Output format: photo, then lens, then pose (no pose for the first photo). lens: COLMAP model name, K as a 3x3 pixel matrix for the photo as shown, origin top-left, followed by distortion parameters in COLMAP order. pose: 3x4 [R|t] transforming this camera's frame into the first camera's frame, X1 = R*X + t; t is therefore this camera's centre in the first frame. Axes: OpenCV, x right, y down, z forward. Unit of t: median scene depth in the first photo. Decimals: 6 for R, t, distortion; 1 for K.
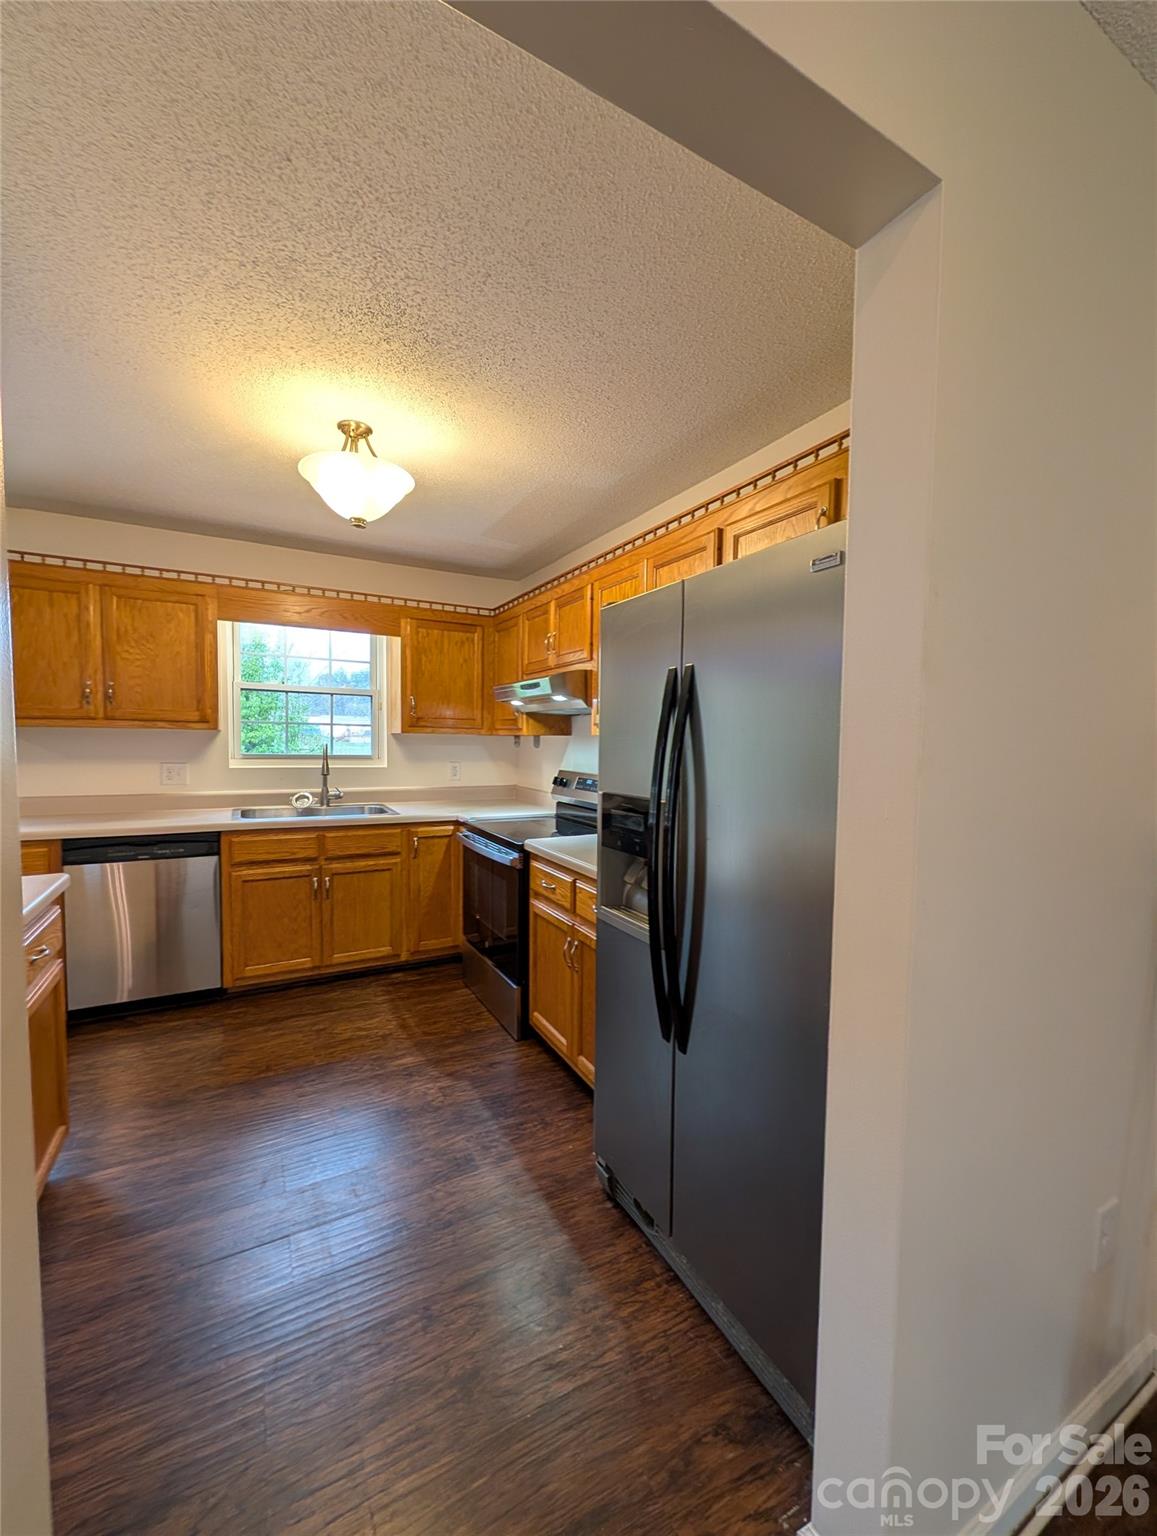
lens RADIAL K [[609.8, 0, 579.6], [0, 609.8, 773.3], [0, 0, 1]] dist [-0.000705, 0.000046]
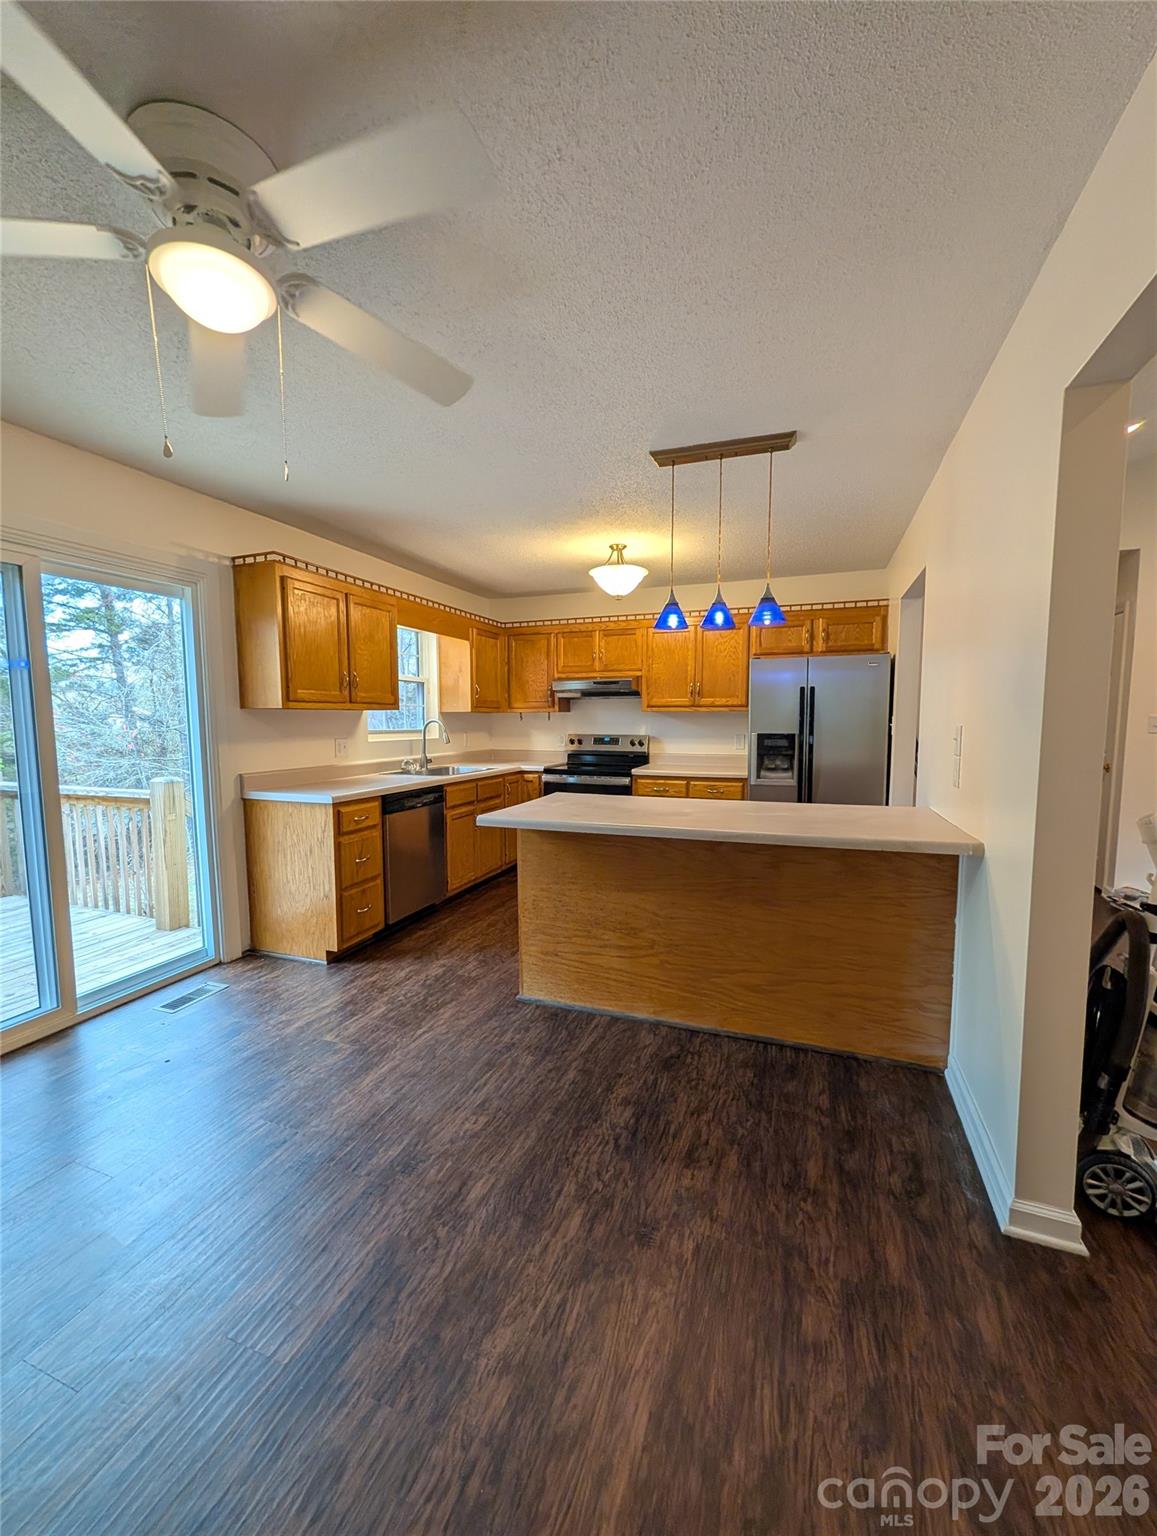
lens RADIAL K [[609.8, 0, 578.9], [0, 609.8, 772.5], [0, 0, 1]] dist [-0.000705, 0.000046]
pose [[0.754147, -0.074476, 0.652469, -1.188019], [0.050333, 0.997181, 0.055647, 0.008129], [-0.654774, -0.009125, 0.755770, -0.227611]]
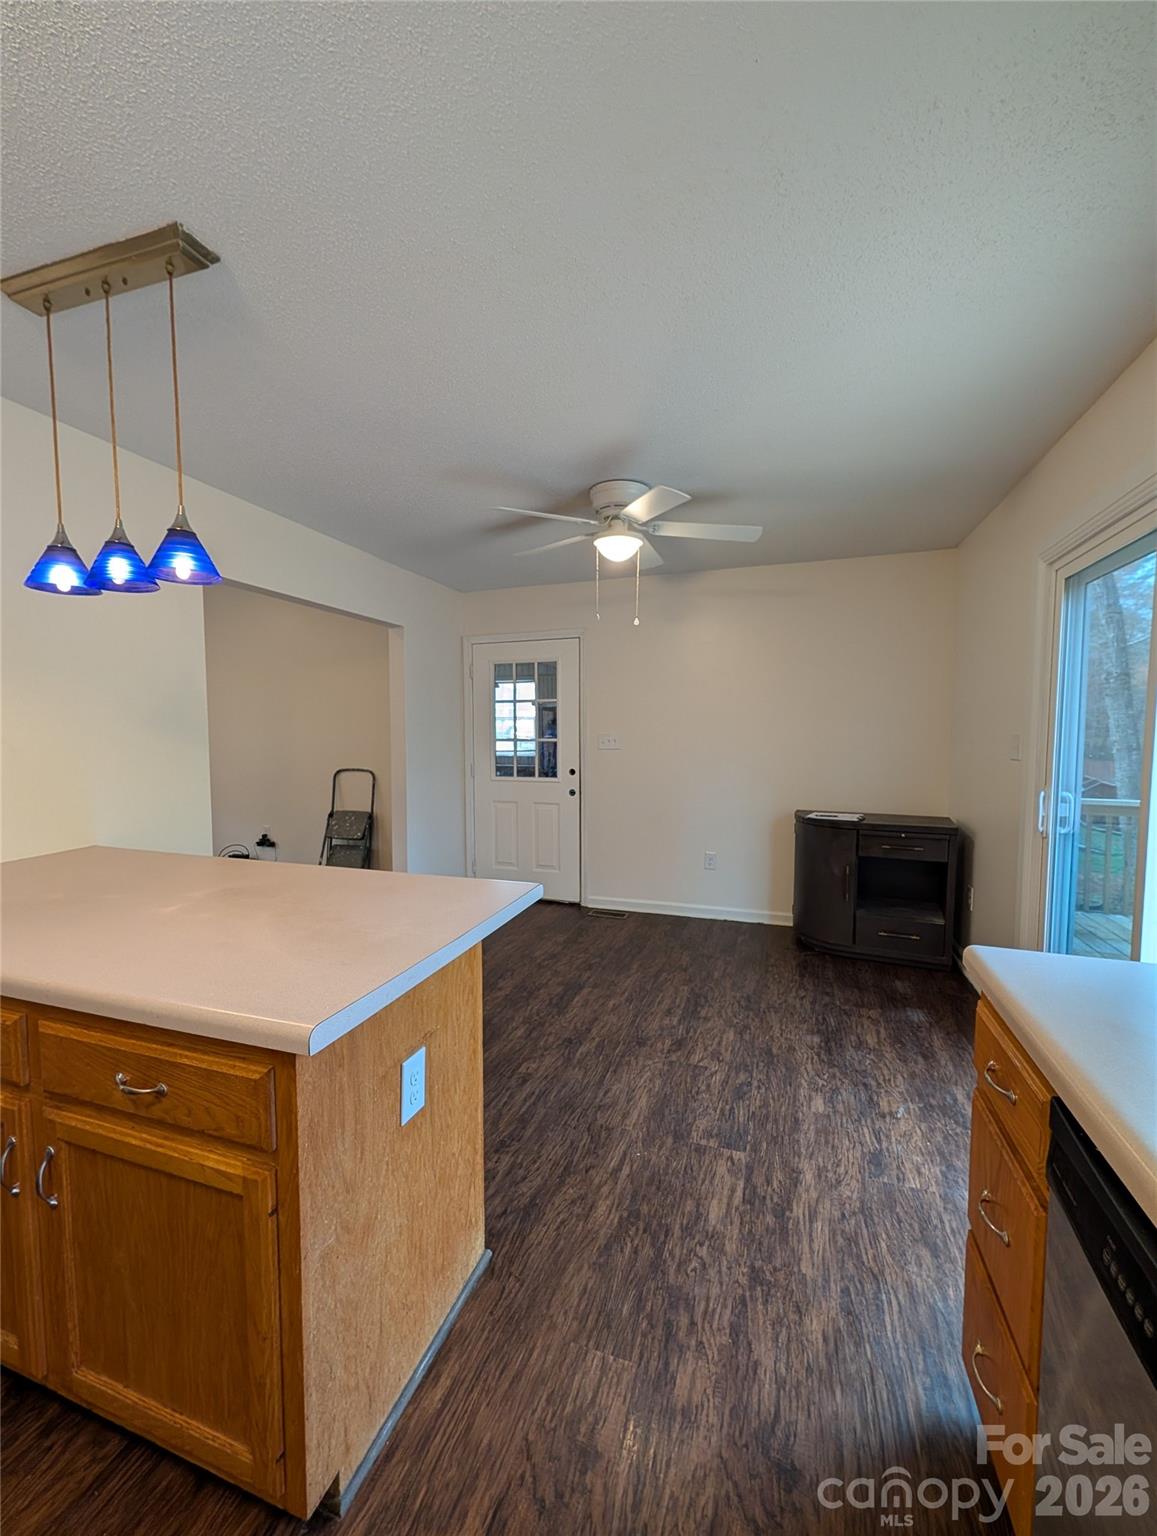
lens RADIAL K [[609.8, 0, 580.5], [0, 609.8, 770.5], [0, 0, 1]] dist [-0.000705, 0.000046]
pose [[-0.735489, 0.031723, -0.676794, -0.417834], [-0.046017, 0.994258, 0.096611, -0.051544], [0.675973, 0.102201, -0.729806, 0.892703]]
